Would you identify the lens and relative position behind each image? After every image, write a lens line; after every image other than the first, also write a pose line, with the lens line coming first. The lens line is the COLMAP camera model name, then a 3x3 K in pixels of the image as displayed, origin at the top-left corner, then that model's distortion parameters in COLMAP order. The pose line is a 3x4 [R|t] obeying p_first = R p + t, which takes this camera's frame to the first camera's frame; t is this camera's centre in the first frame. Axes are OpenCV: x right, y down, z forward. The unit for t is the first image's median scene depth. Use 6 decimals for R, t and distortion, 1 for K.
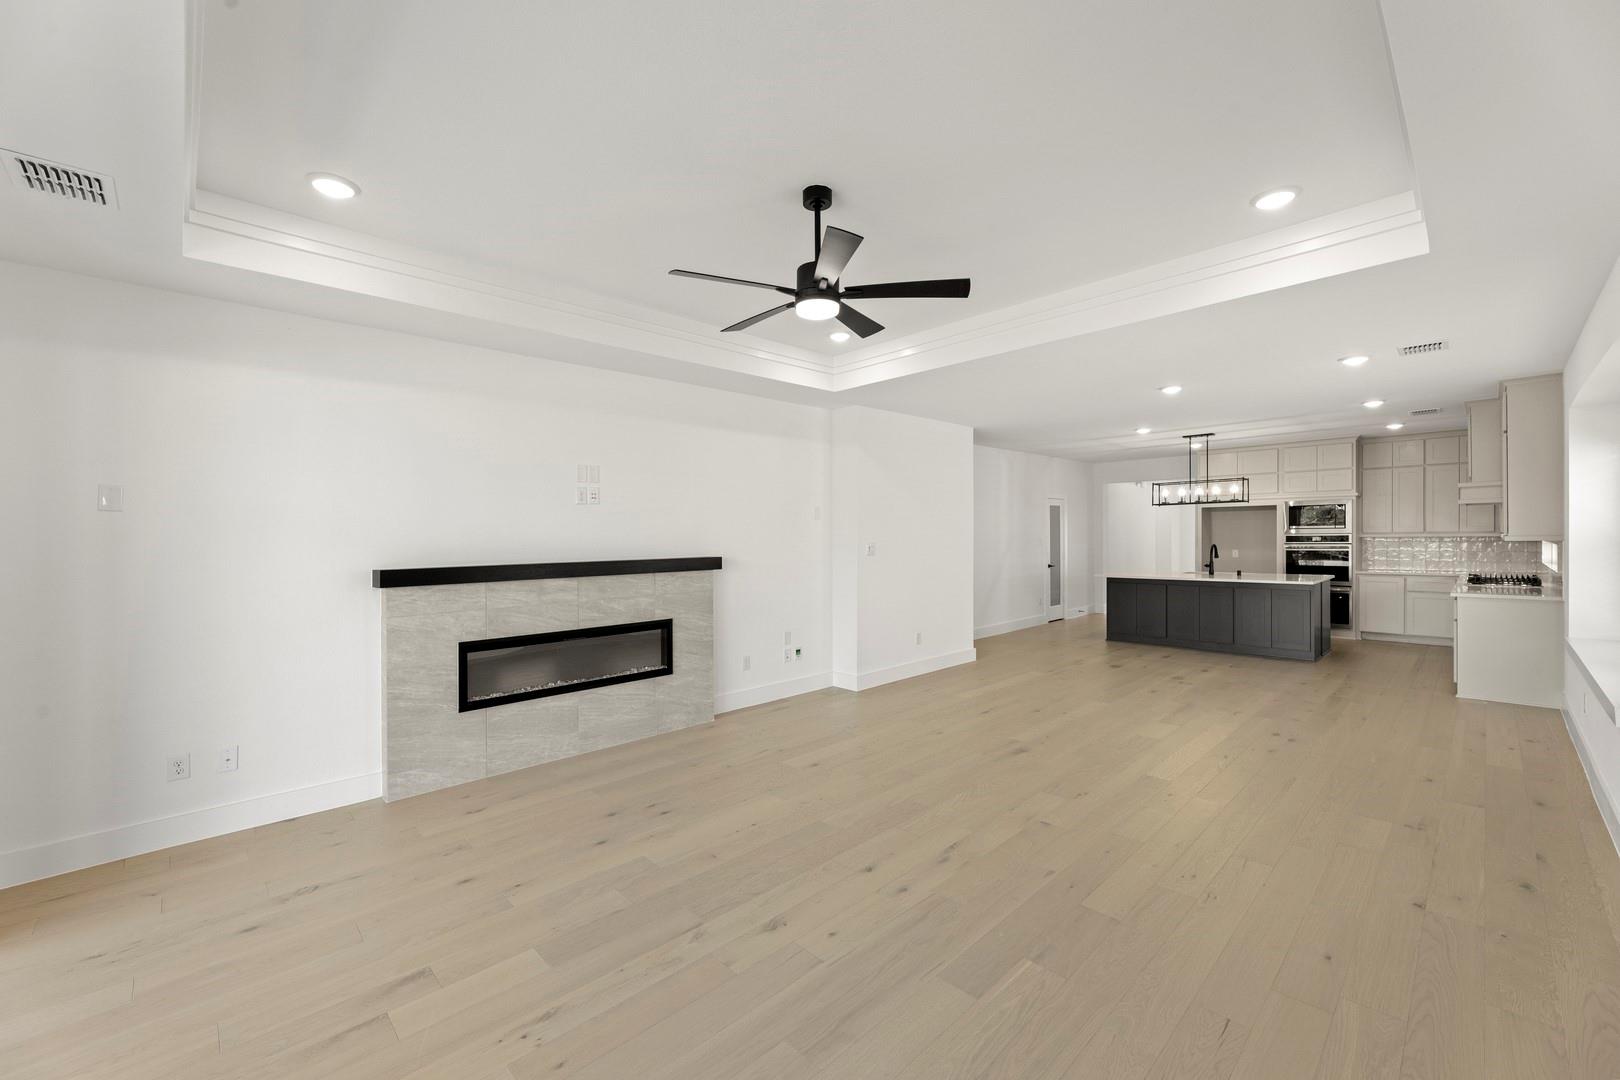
lens RADIAL K [[705.3, 0, 795.3], [0, 705.3, 536.9], [0, 0, 1]] dist [0.012808, 0.002660]
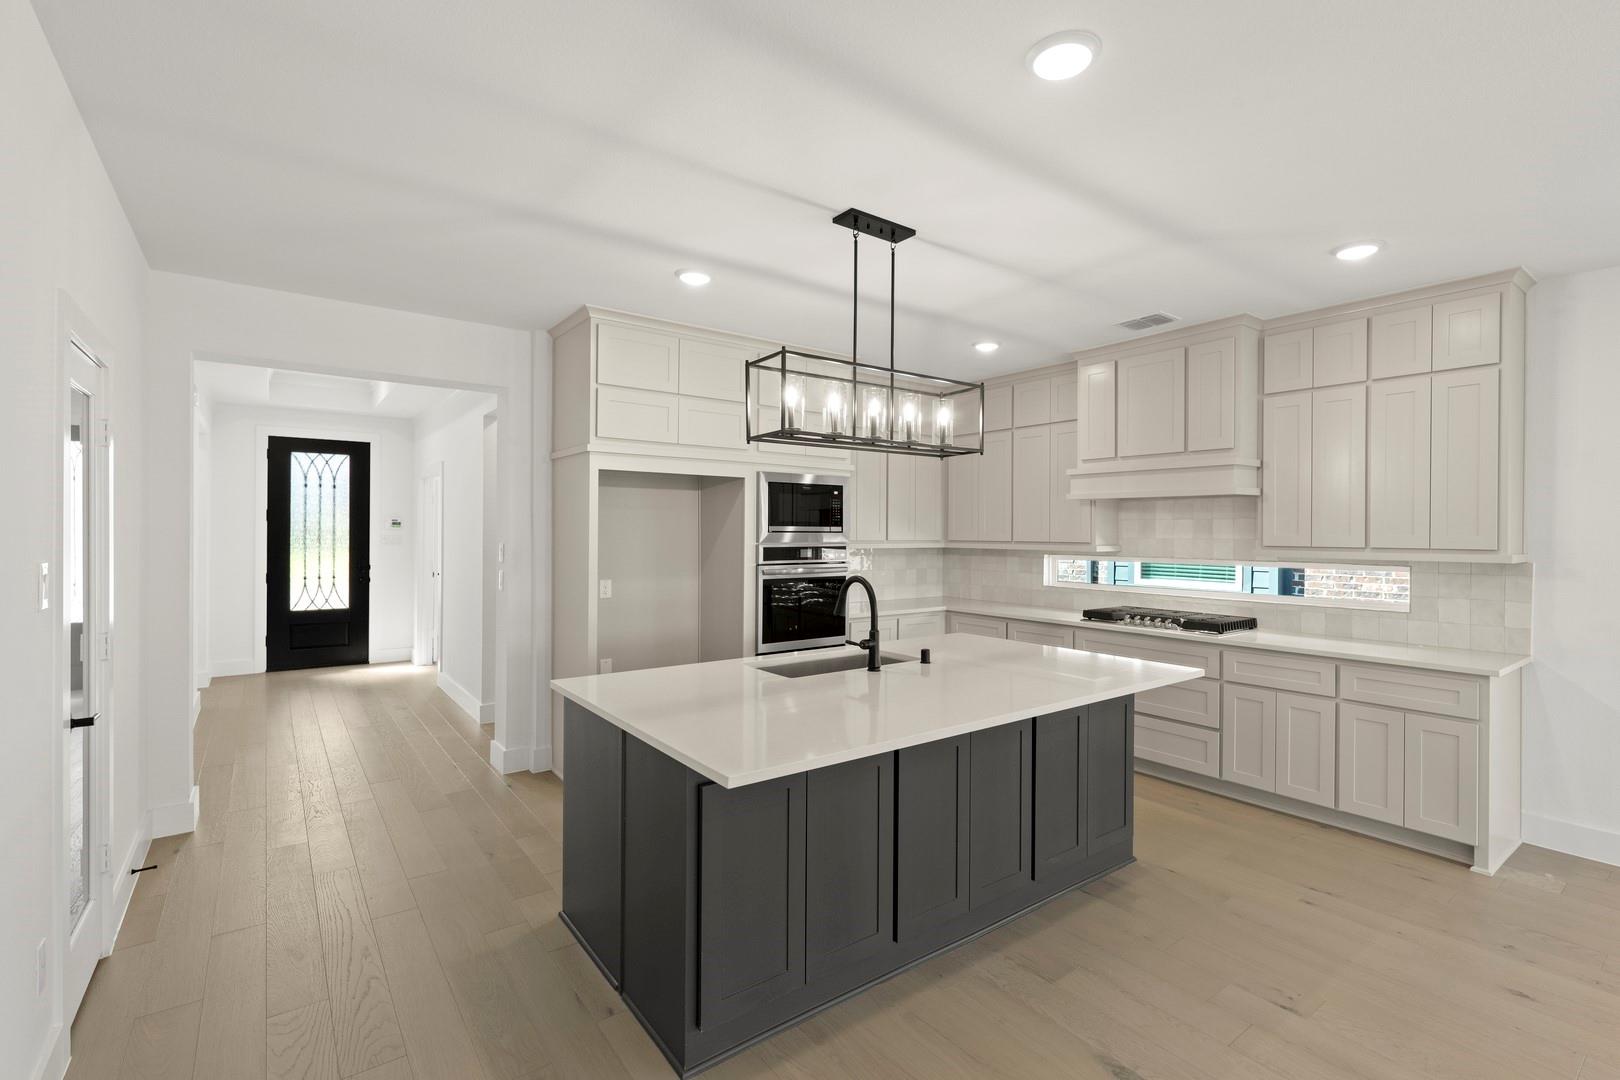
lens RADIAL K [[724.9, 0, 824.4], [0, 724.9, 535.4], [0, 0, 1]] dist [-0.002619, 0.001027]
pose [[0.143429, 0.010576, 0.989604, 0.250054], [-0.001994, 0.999944, -0.010398, -0.004690], [-0.989659, -0.000482, 0.143442, 0.953189]]
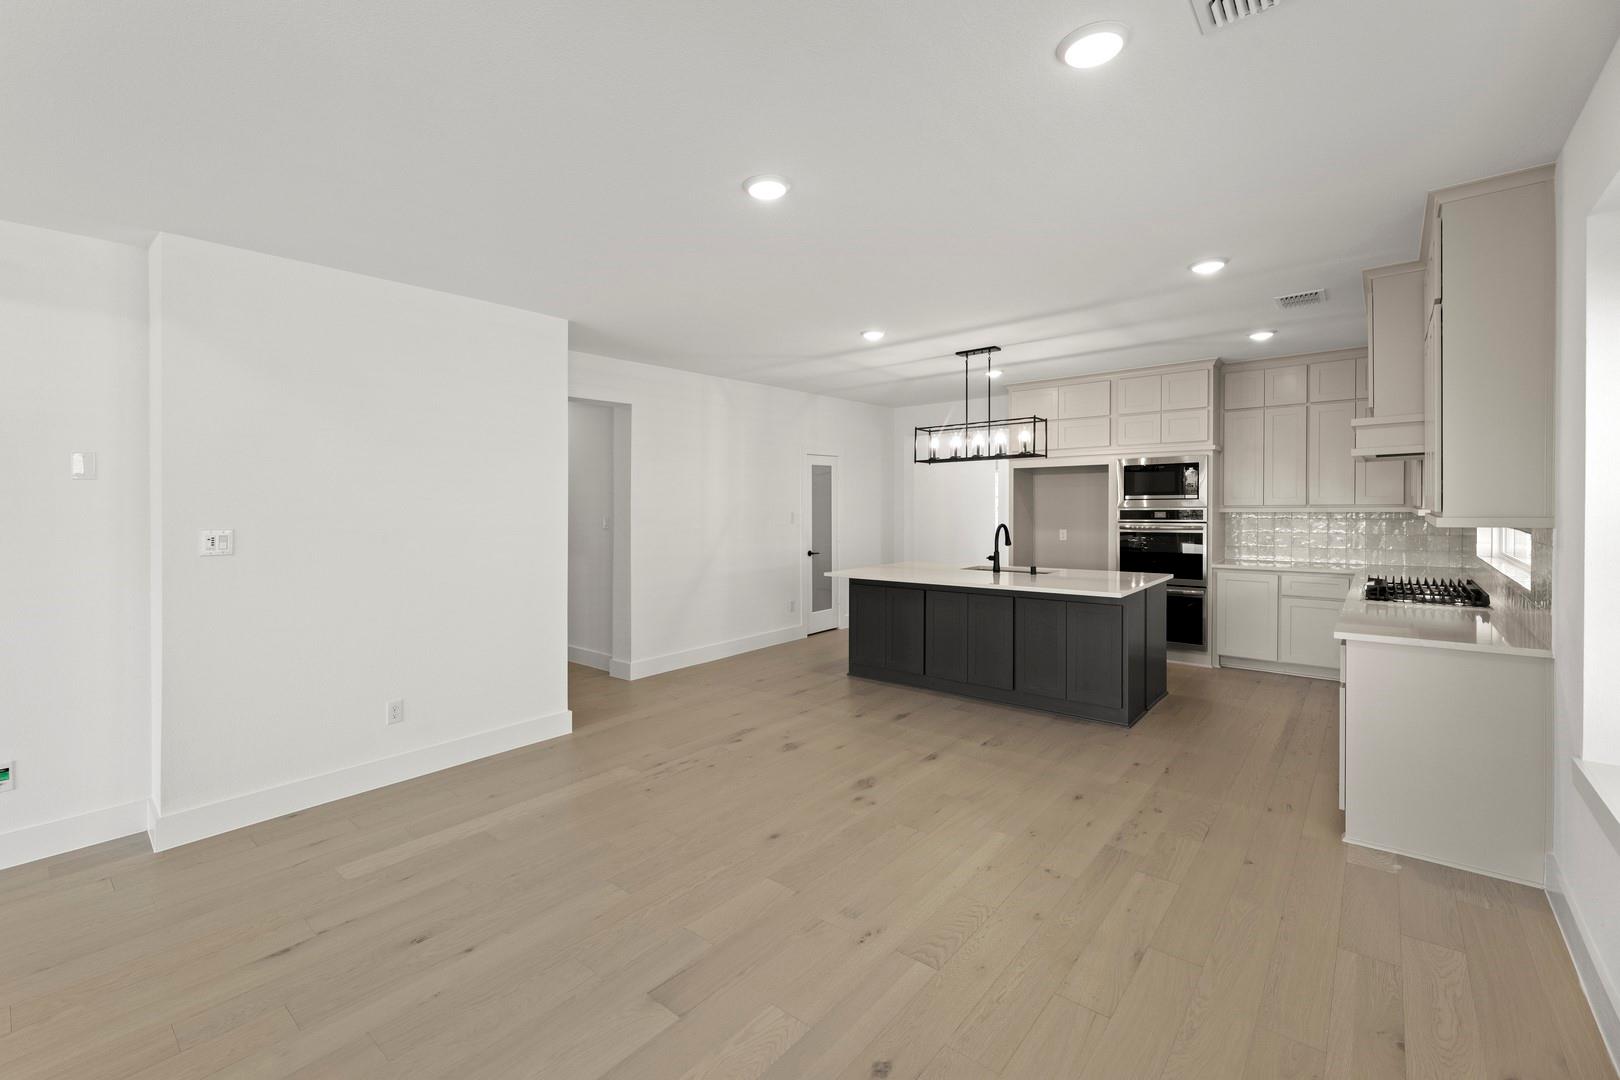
lens RADIAL K [[705.3, 0, 810.8], [0, 705.3, 513.2], [0, 0, 1]] dist [0.012808, 0.002660]
pose [[0.995430, -0.000036, 0.095492, 0.355426], [-0.000695, 0.999971, 0.007618, -0.004069], [-0.095489, -0.007650, 0.995401, 0.382689]]
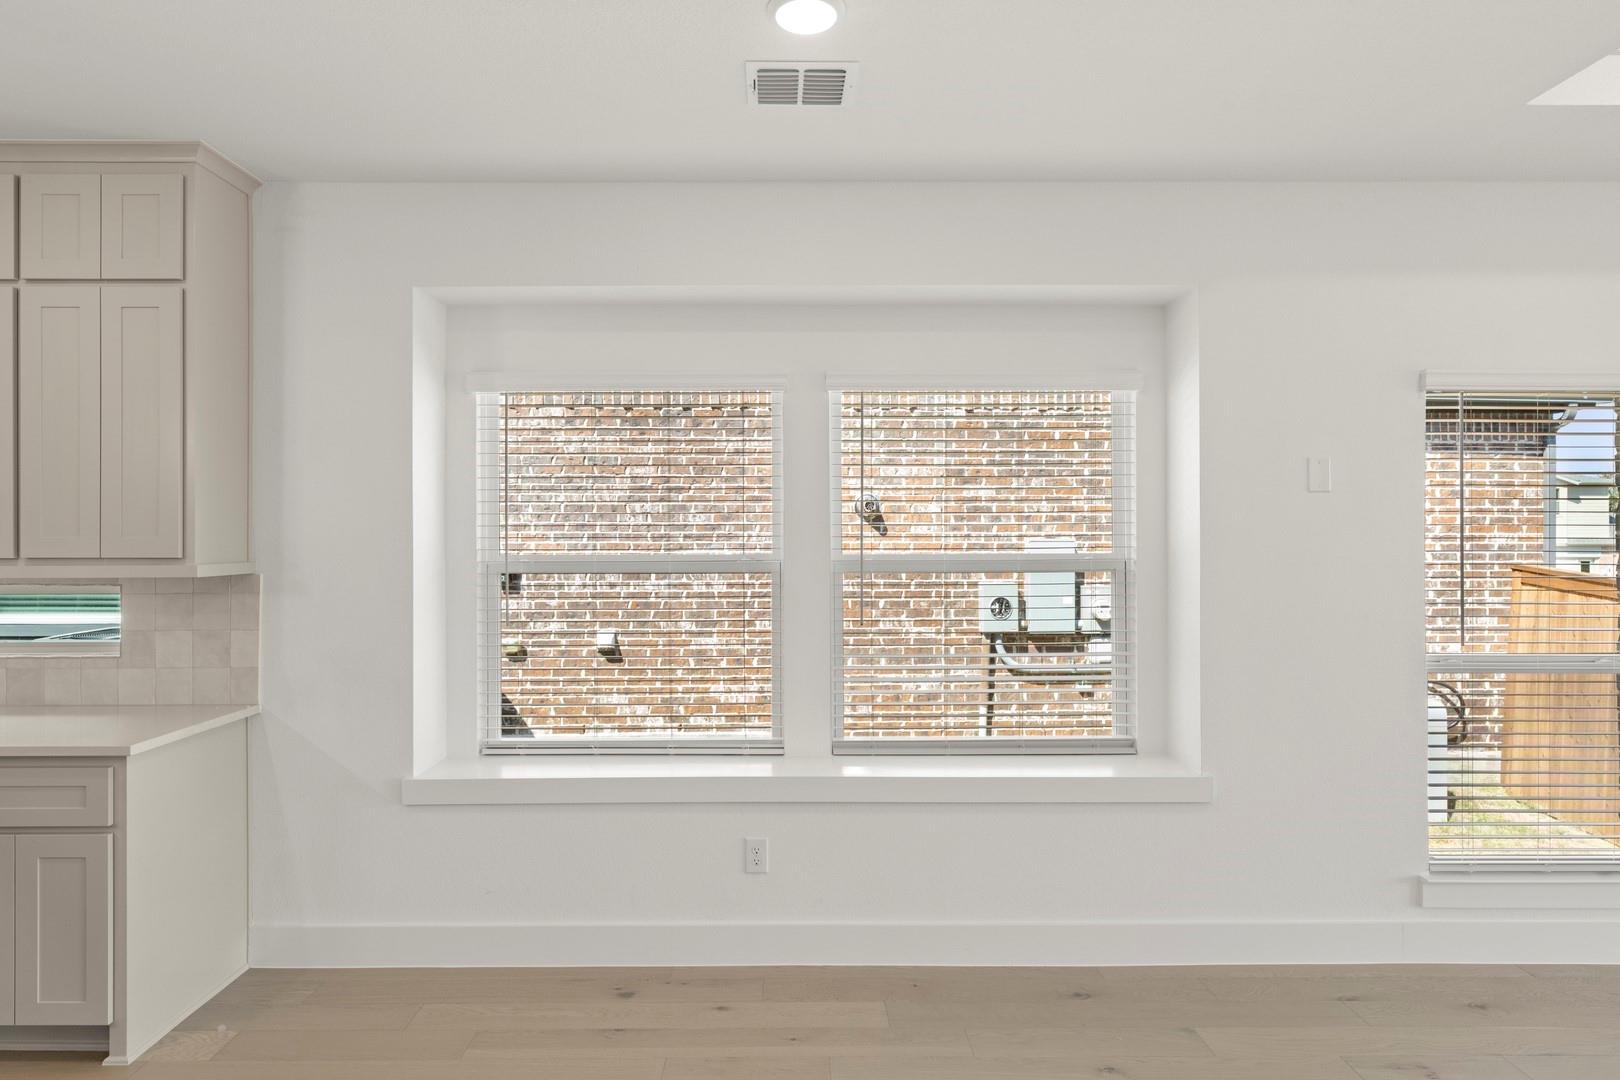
lens RADIAL K [[944.4, 0, 795.4], [0, 944.4, 534.4], [0, 0, 1]] dist [0.000896, -0.001119]
pose [[-0.698869, 0.018252, 0.715017, 0.285407], [0.016731, 0.999818, -0.009169, -0.003313], [-0.715054, 0.005555, -0.699047, 0.744234]]
